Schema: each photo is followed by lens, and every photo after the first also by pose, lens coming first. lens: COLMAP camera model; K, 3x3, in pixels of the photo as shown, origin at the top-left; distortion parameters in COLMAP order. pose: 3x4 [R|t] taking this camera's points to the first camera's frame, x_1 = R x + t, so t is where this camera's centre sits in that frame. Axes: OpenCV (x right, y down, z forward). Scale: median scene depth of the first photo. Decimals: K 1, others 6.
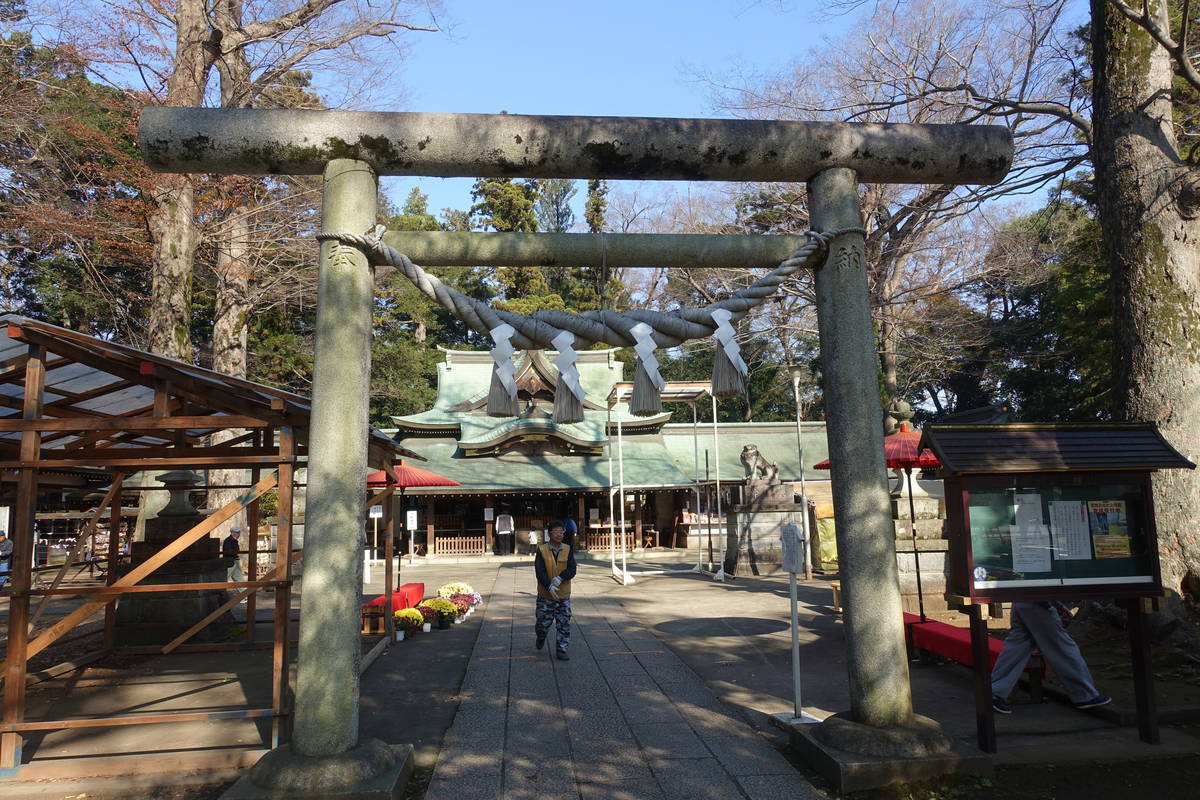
lens RADIAL K [[805.6, 0, 600.0], [0, 805.6, 400.0], [0, 0, 1]] dist [0.002862, 0.000684]
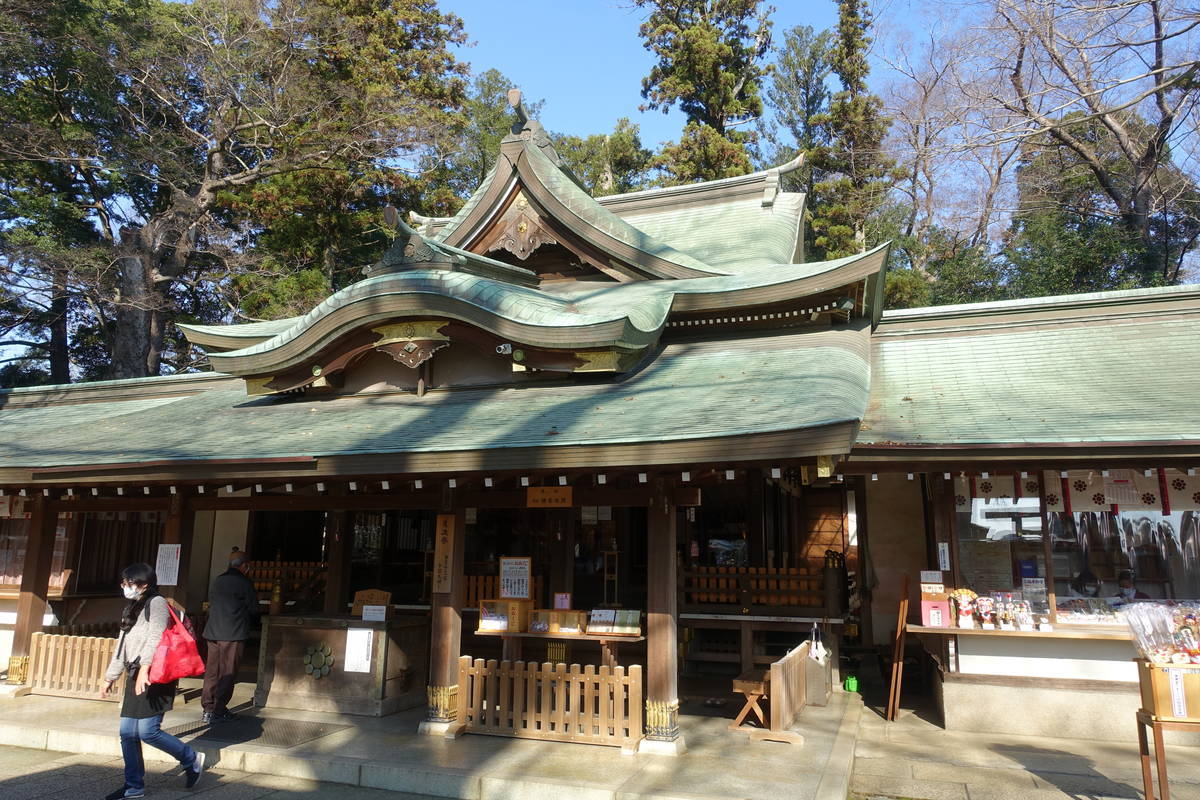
lens RADIAL K [[805.6, 0, 600.0], [0, 805.6, 400.0], [0, 0, 1]] dist [0.002862, 0.000684]
pose [[0.900382, -0.053641, -0.431781, 0.124652], [0.024617, 0.997062, -0.072534, 0.096978], [0.434403, 0.054679, 0.899057, 0.720874]]
